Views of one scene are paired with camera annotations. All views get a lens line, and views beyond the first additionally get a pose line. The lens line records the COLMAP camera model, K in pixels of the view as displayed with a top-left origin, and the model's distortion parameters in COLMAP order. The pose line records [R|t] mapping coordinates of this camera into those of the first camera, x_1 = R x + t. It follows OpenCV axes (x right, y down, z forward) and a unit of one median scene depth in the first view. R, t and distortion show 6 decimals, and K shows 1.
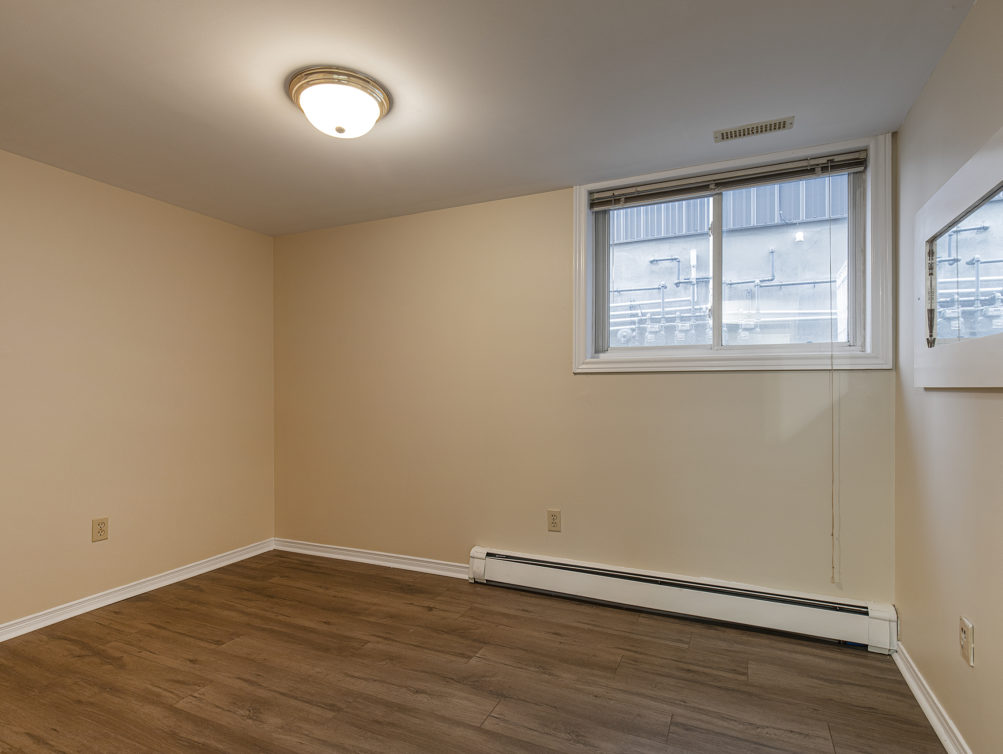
lens RADIAL K [[512.8, 0, 511.6], [0, 512.8, 384.3], [0, 0, 1]] dist [0.002125, -0.000075]
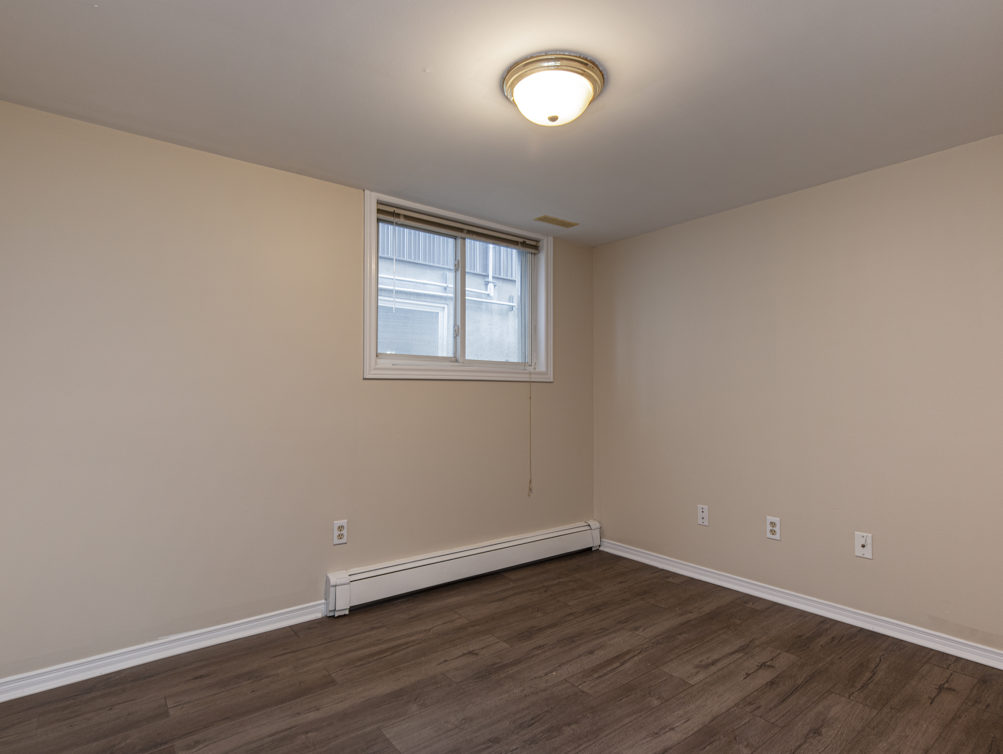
lens RADIAL K [[512.8, 0, 511.6], [0, 512.8, 384.3], [0, 0, 1]] dist [0.002125, -0.000075]
pose [[0.492226, 0.018170, 0.870278, -0.658736], [-0.007176, 0.999833, -0.016816, 0.004826], [-0.870438, 0.002032, 0.492274, 0.294460]]
